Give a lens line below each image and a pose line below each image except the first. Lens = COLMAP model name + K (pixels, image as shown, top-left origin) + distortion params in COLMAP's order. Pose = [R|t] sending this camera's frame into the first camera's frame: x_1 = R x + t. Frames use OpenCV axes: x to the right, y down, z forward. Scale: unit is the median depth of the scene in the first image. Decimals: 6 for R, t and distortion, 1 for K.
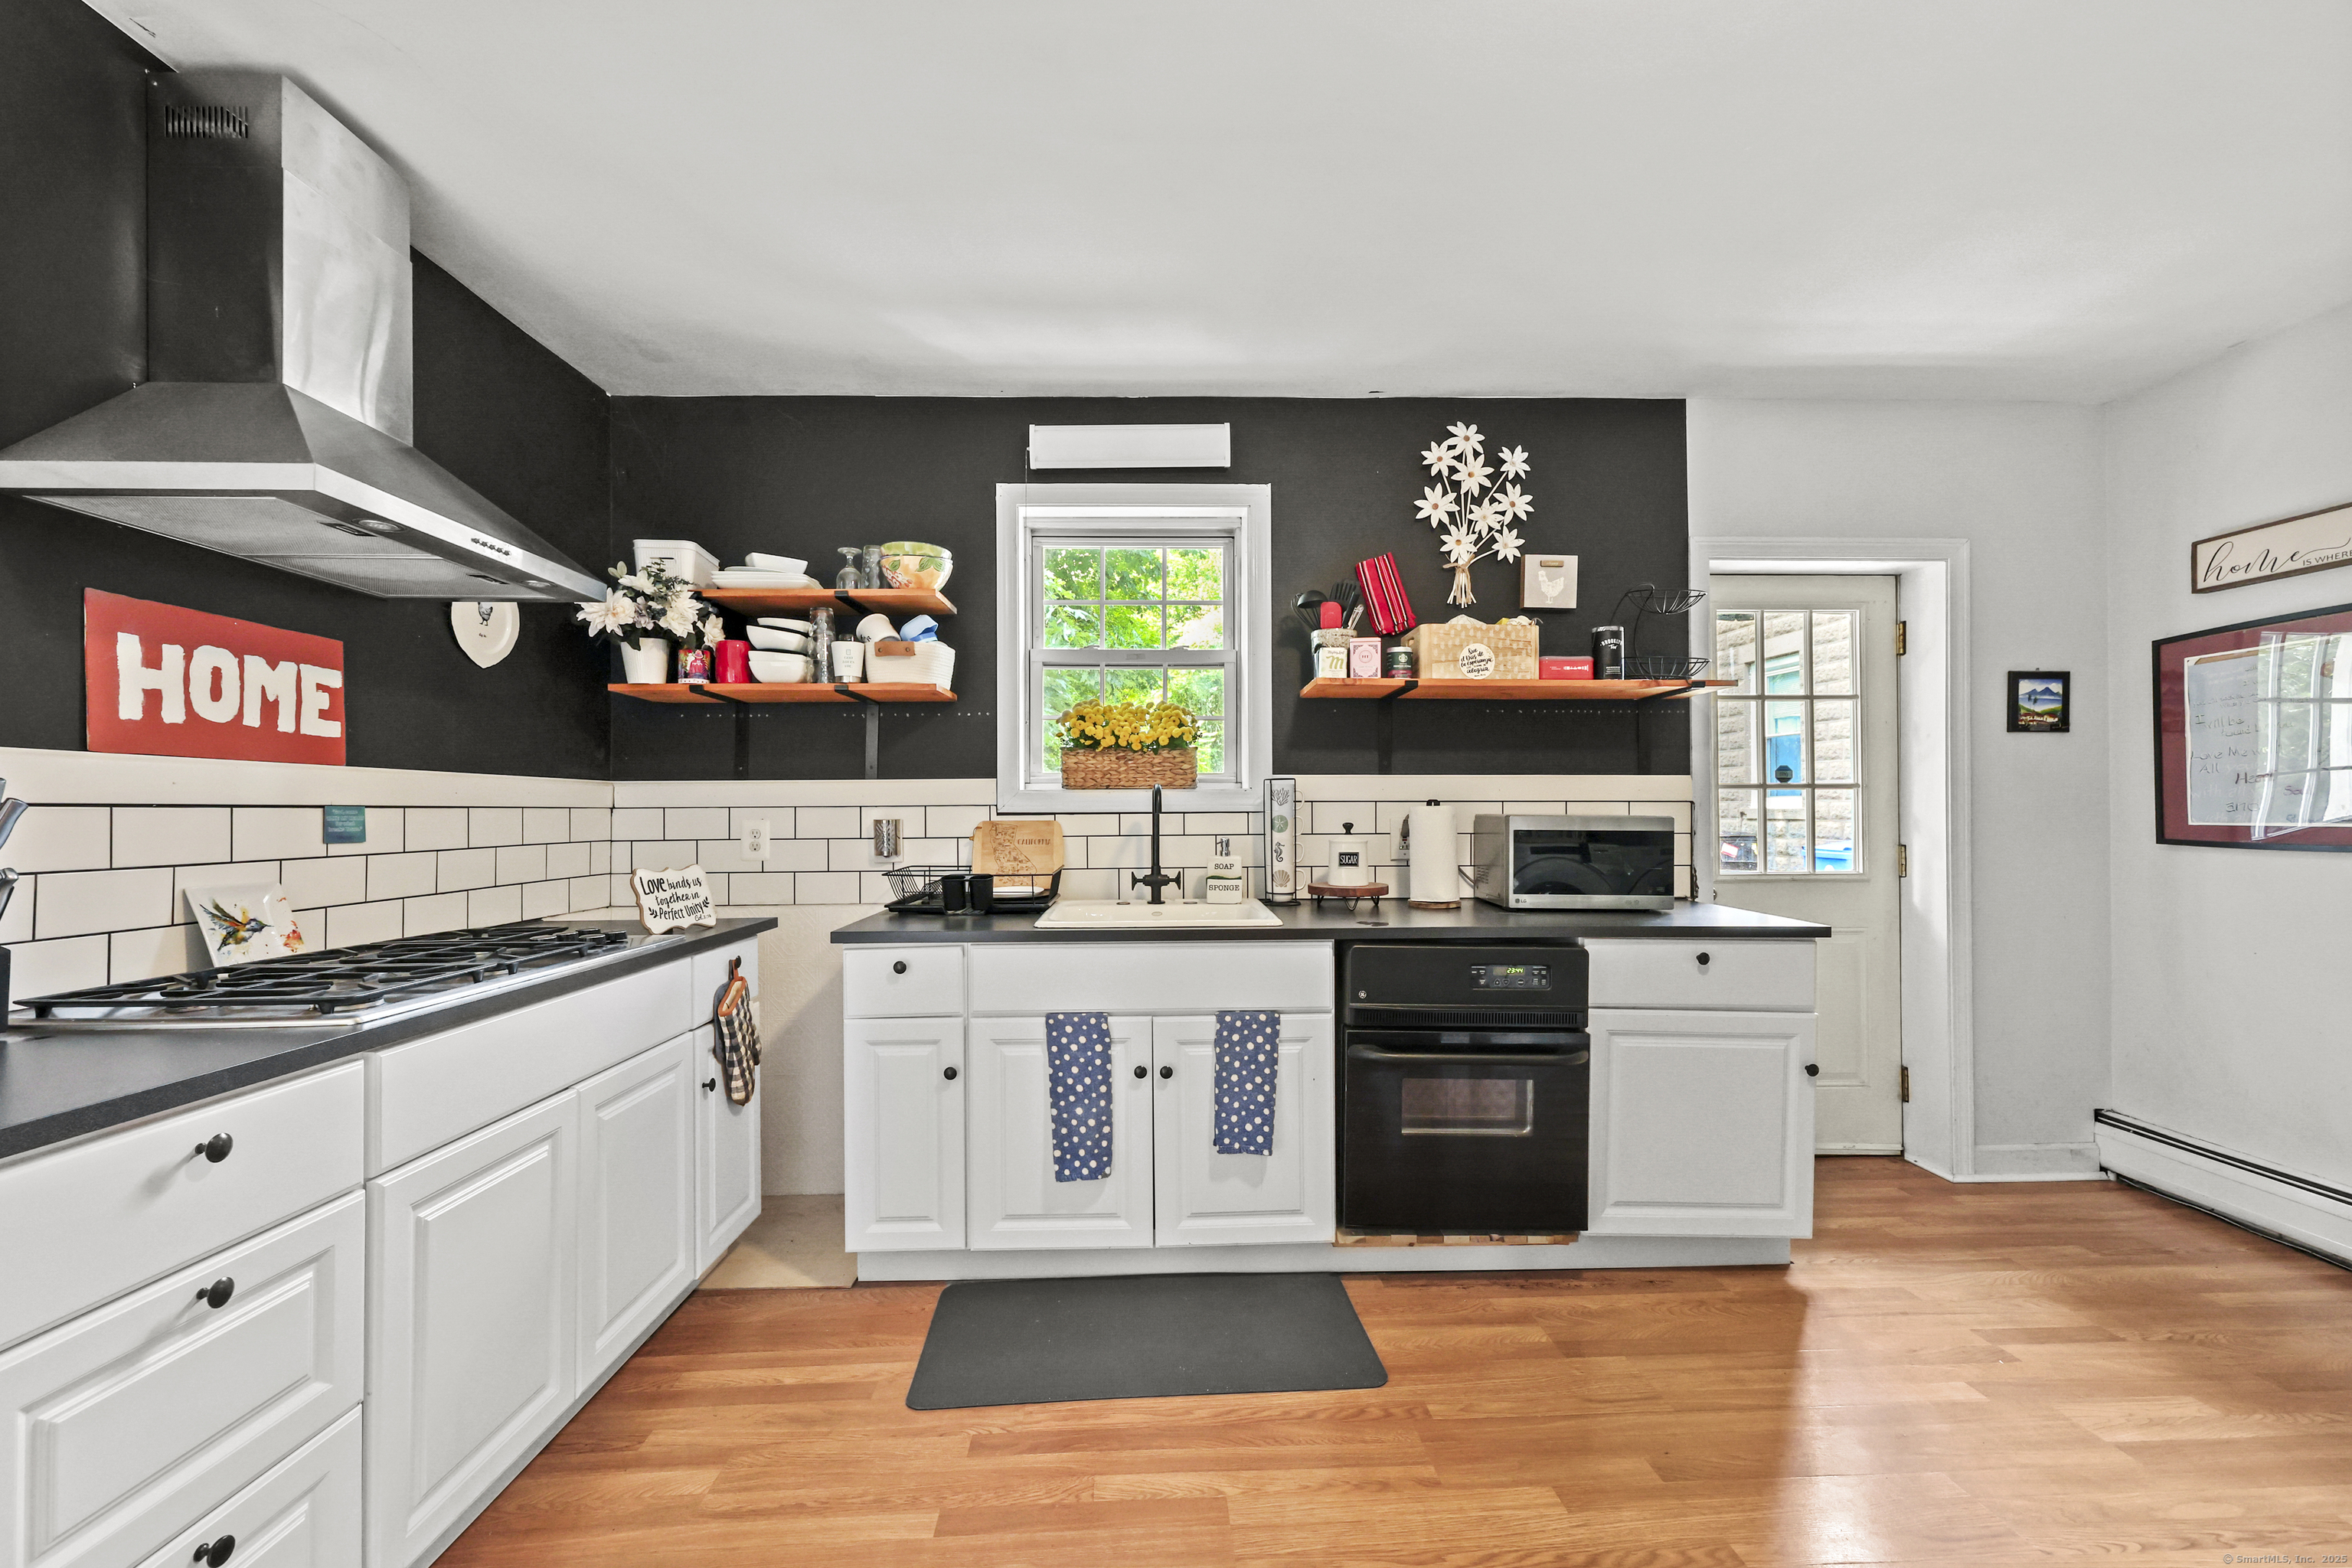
lens RADIAL K [[958.3, 0, 1175.9], [0, 958.3, 790.8], [0, 0, 1]] dist [0.000913, 0.000263]
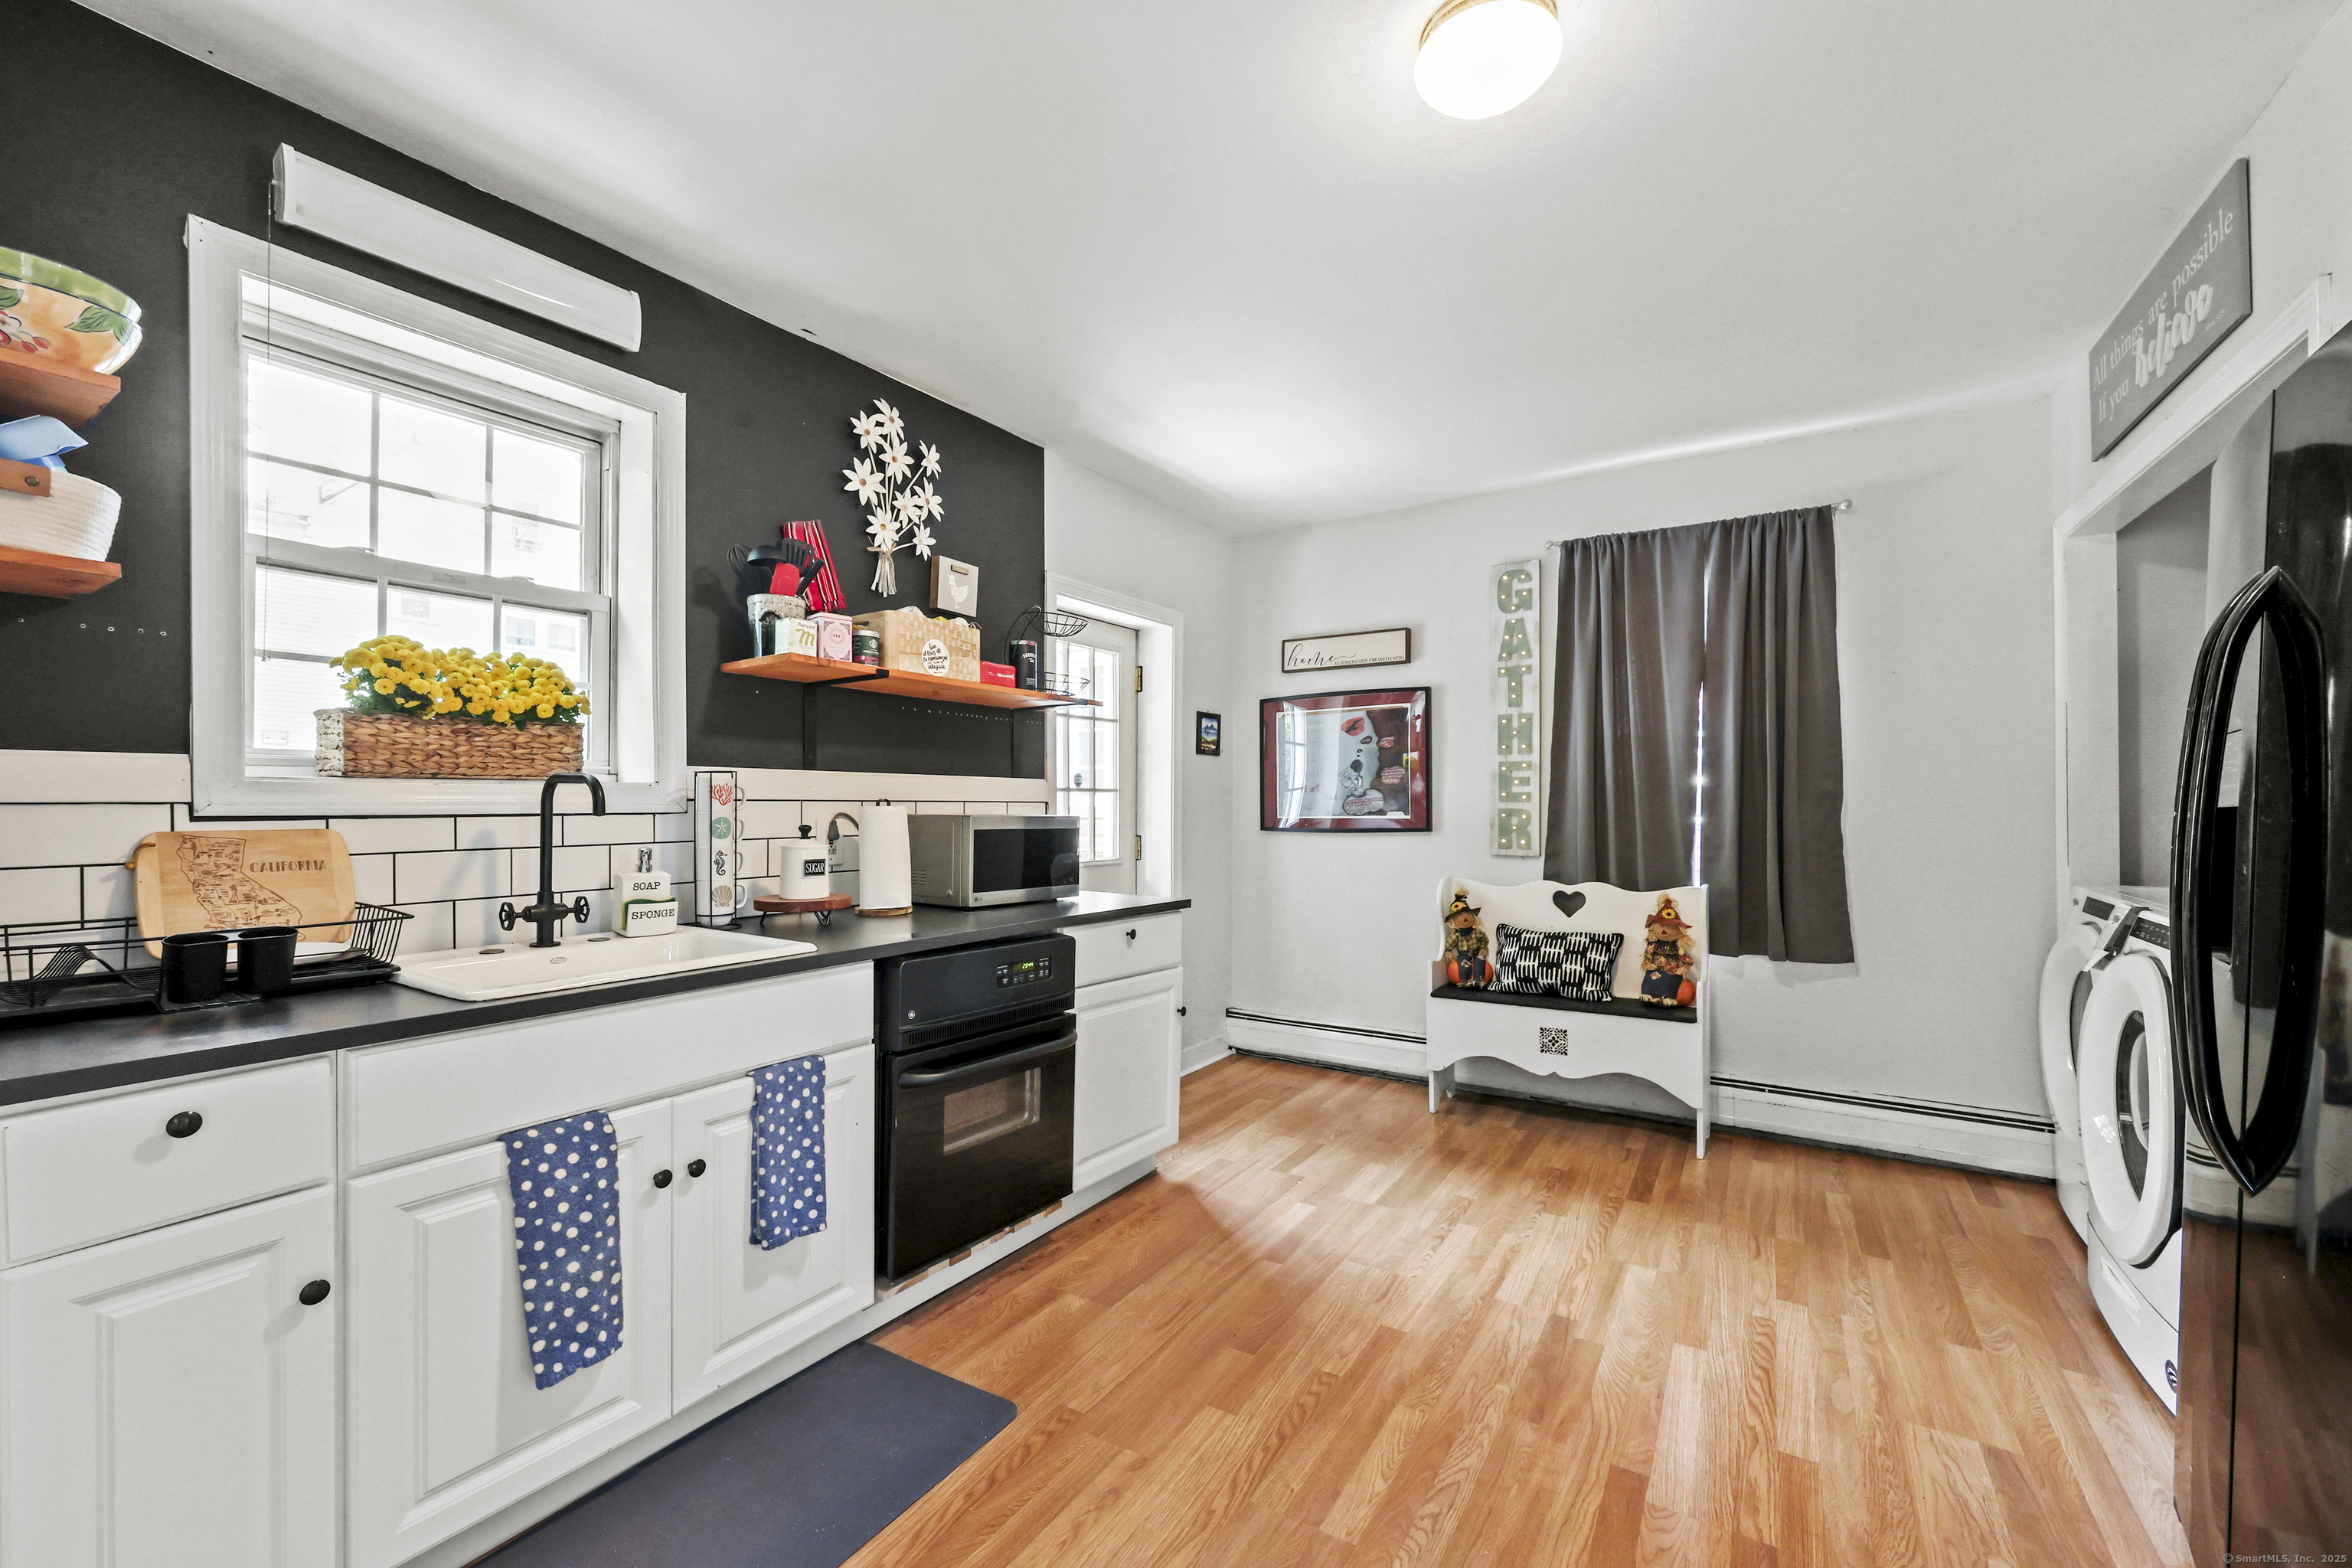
lens RADIAL K [[957.6, 0, 1187.5], [0, 957.6, 797.3], [0, 0, 1]] dist [0.000945, 0.000205]
pose [[0.563899, 0.008561, 0.825799, -0.352908], [-0.015482, 0.999880, 0.000206, 0.003109], [-0.825698, -0.012901, 0.563964, 0.242317]]
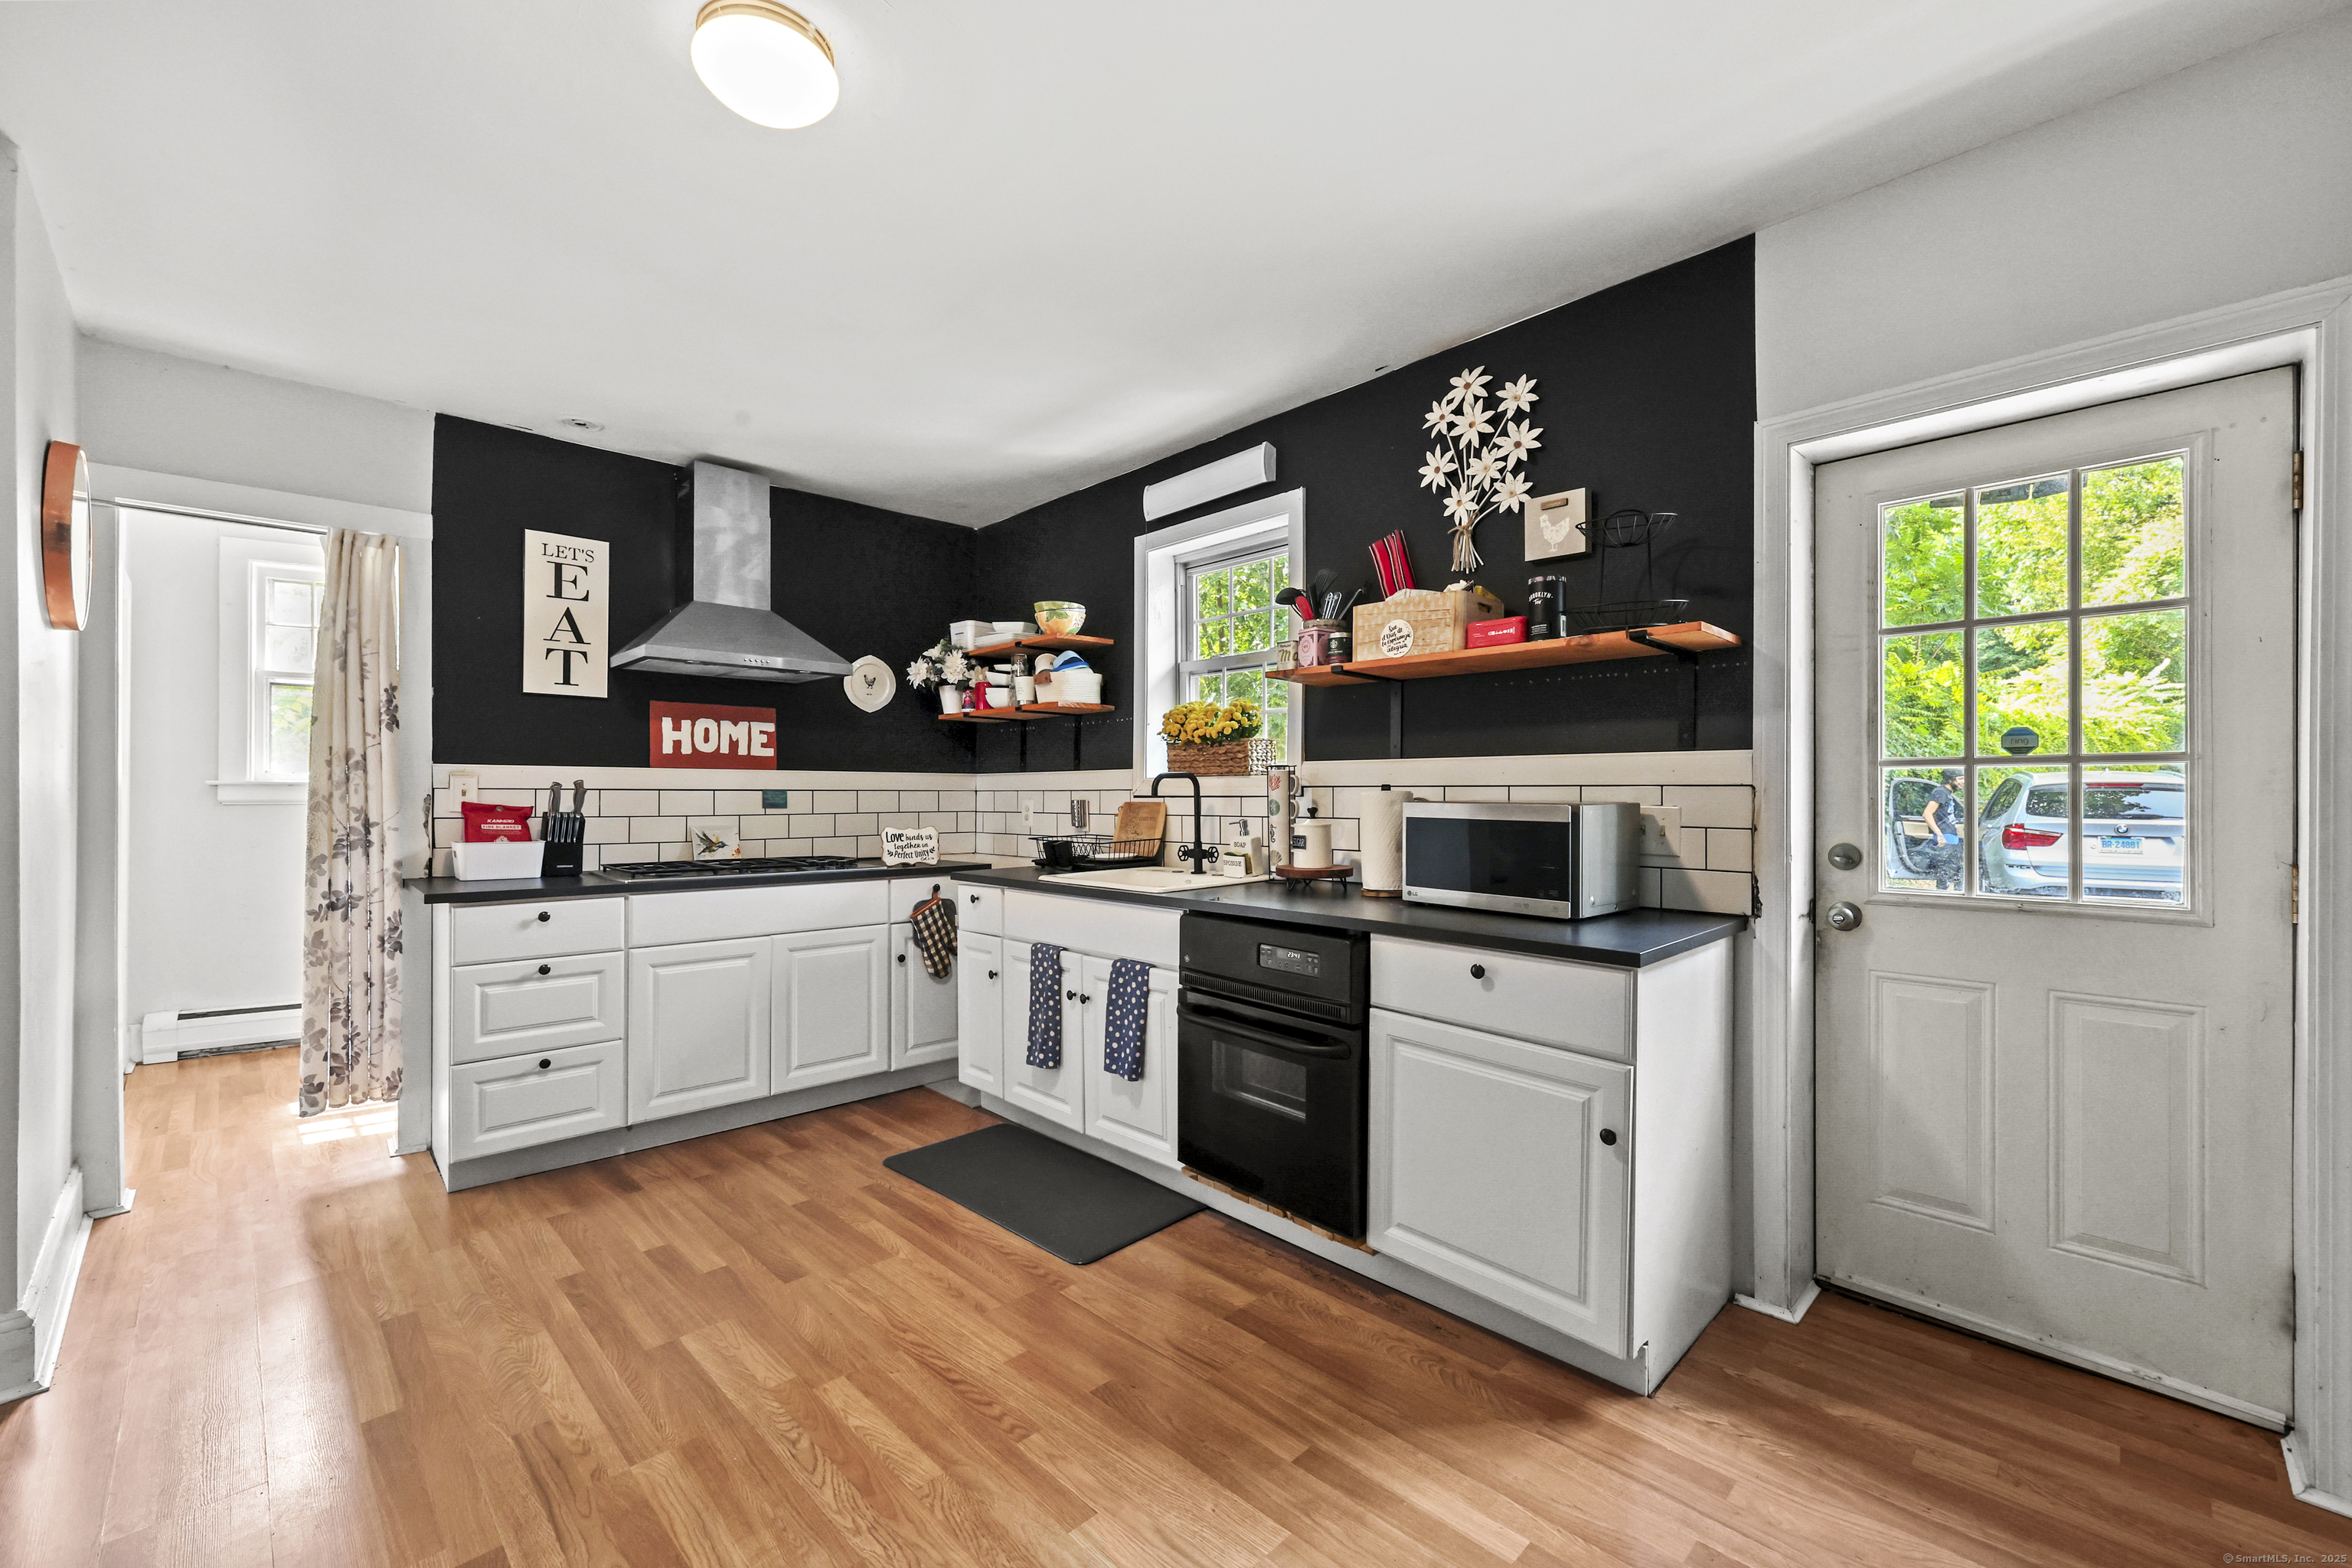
lens RADIAL K [[952.6, 0, 1176.0], [0, 952.6, 784.0], [0, 0, 1]] dist [-0.000728, 0.000072]
pose [[0.669583, -0.003287, -0.742730, 0.885159], [0.010918, 0.999926, 0.005418, 0.001159], [0.742657, -0.011737, 0.669569, 0.210906]]
